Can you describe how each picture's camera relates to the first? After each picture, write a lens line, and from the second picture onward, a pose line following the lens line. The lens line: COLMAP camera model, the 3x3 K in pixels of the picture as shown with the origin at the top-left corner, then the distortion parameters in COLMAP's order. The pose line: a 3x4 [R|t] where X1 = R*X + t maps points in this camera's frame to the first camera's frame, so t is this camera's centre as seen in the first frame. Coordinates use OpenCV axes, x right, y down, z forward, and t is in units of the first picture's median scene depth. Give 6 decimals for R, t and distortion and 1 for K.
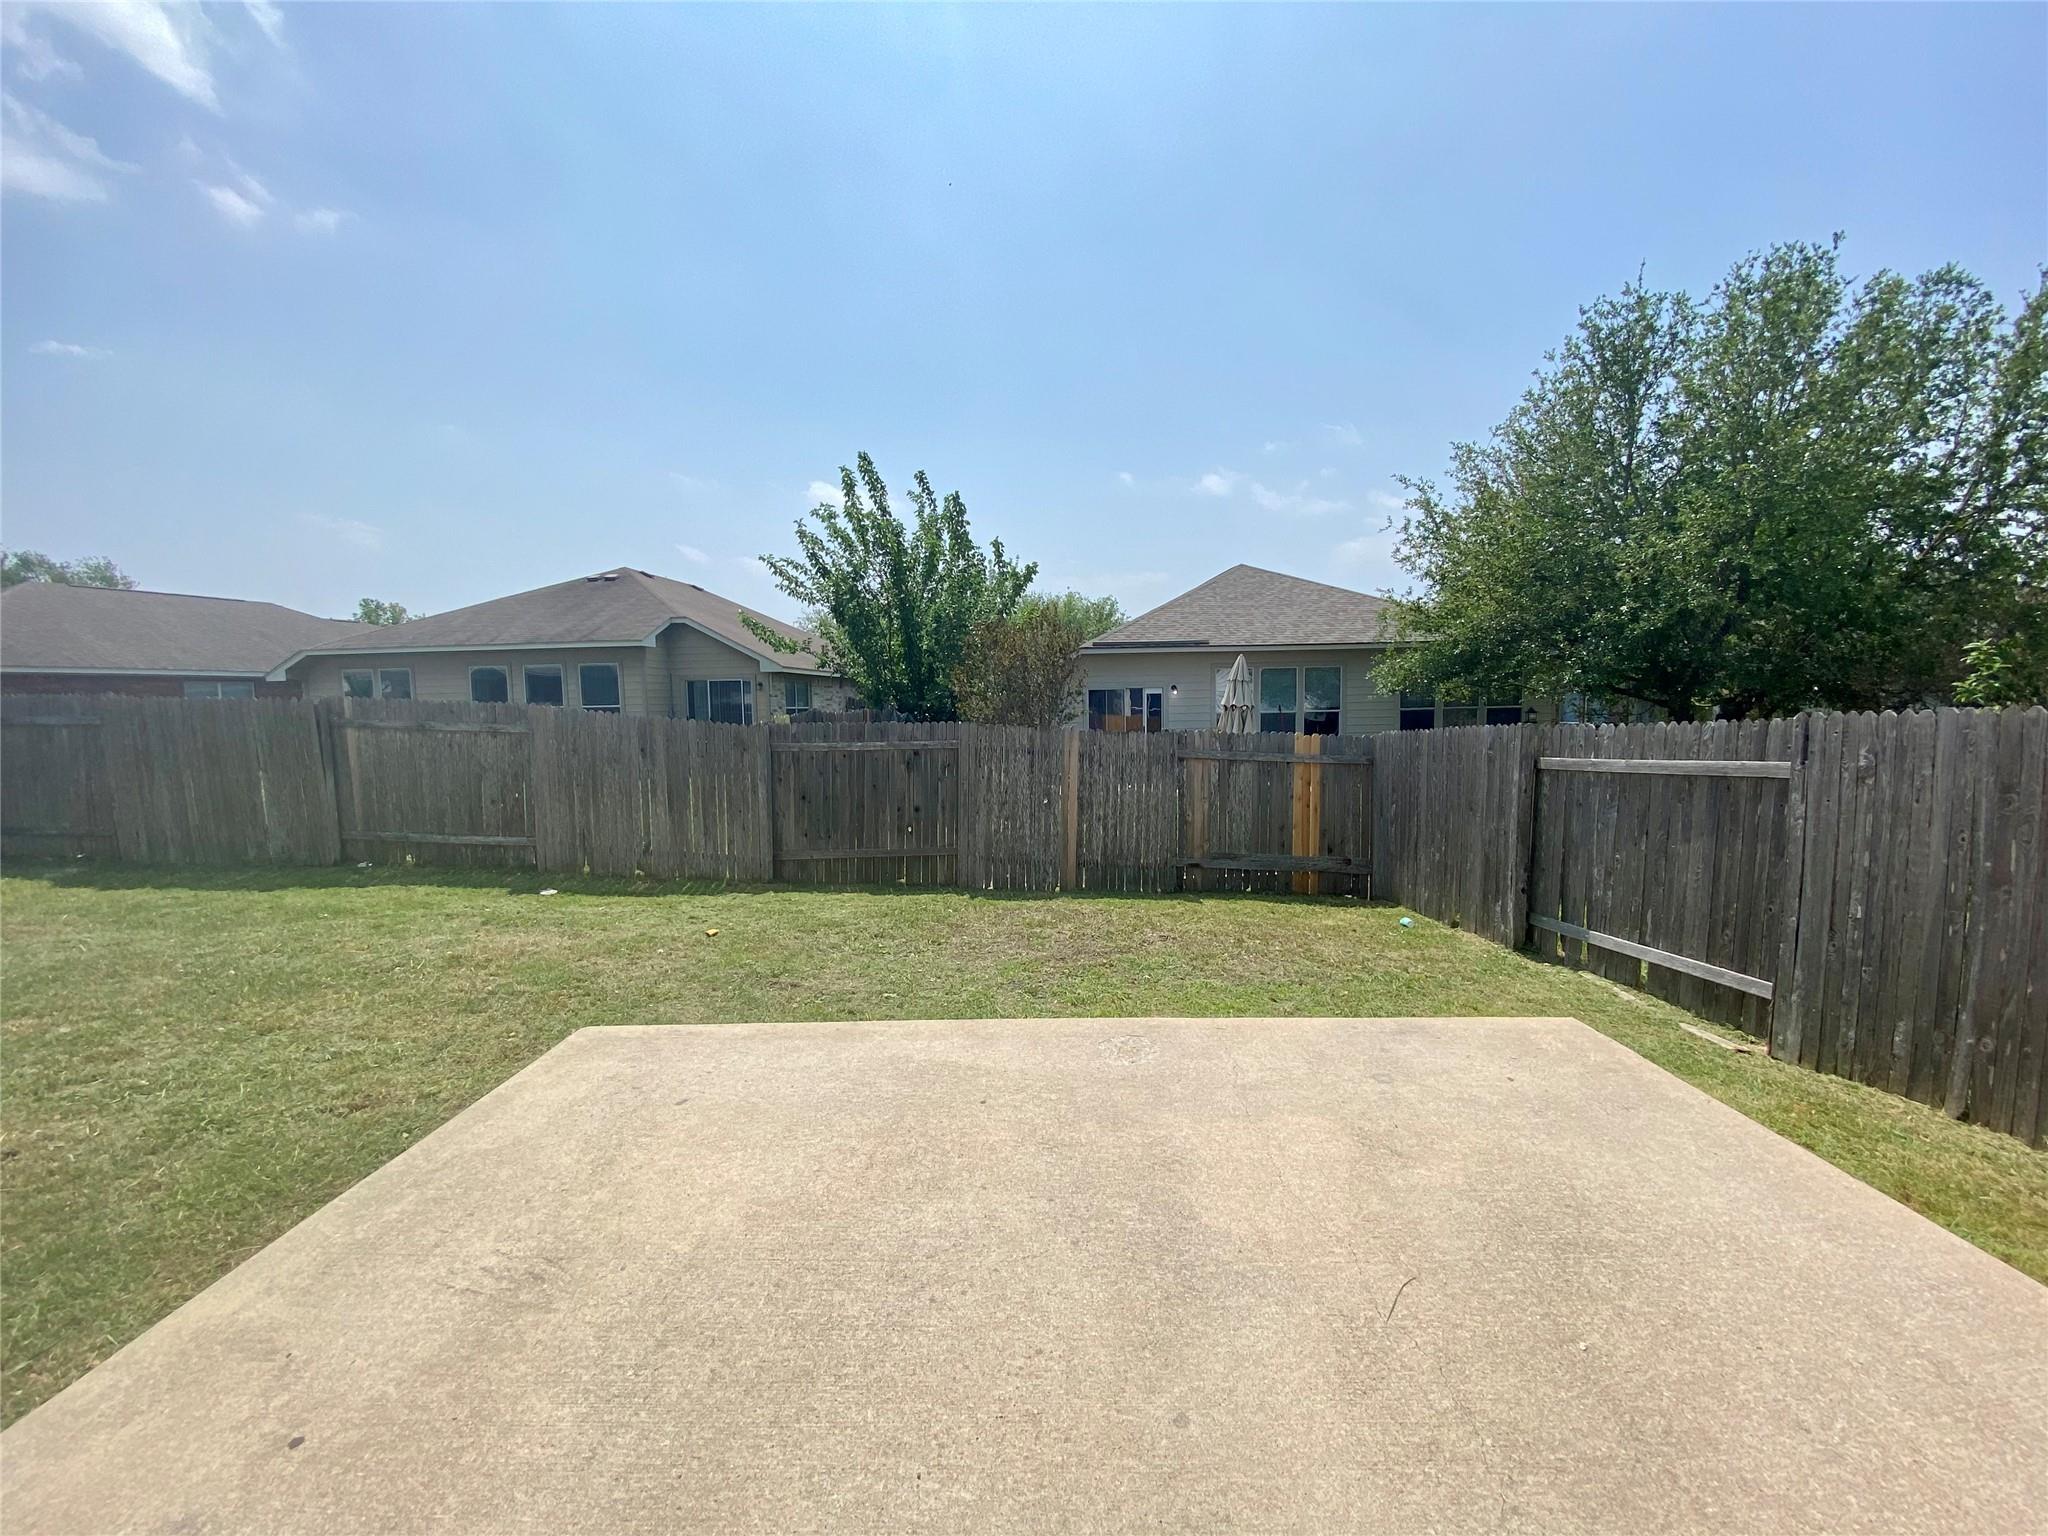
lens RADIAL K [[829.5, 0, 1020.8], [0, 829.5, 779.8], [0, 0, 1]] dist [-0.007220, -0.008842]
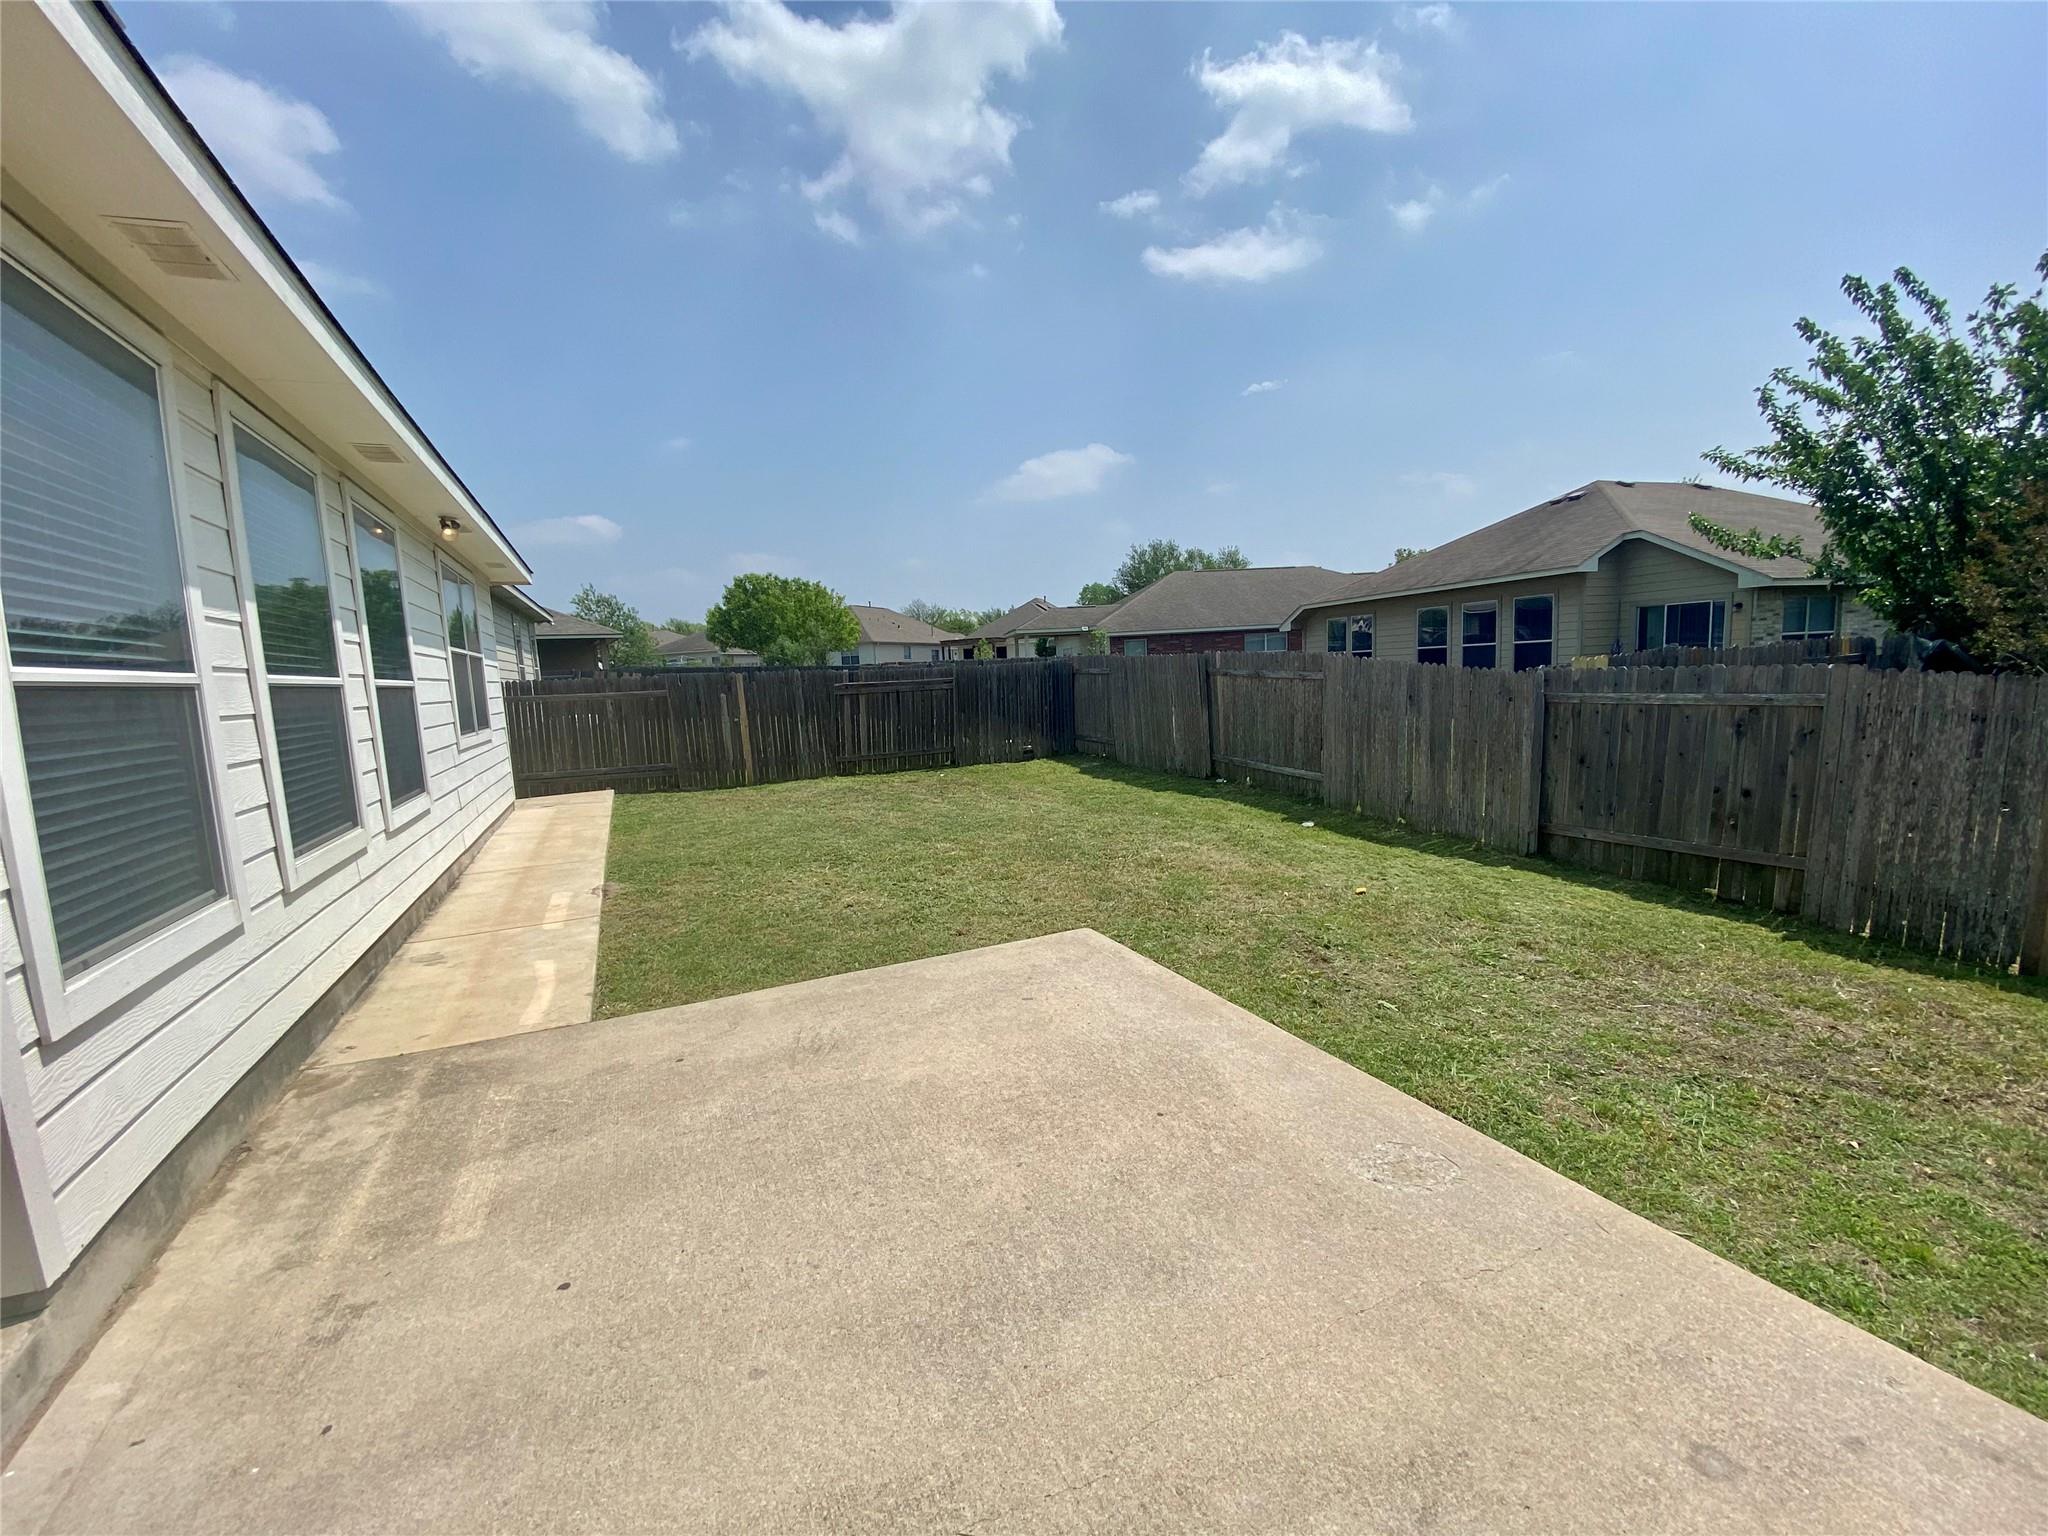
lens RADIAL K [[829.5, 0, 1021.8], [0, 829.5, 771.7], [0, 0, 1]] dist [-0.007220, -0.008842]
pose [[0.397758, 0.105290, -0.911429, 0.255657], [-0.035231, 0.994414, 0.099501, -0.028964], [0.916814, -0.007467, 0.399246, 0.182116]]
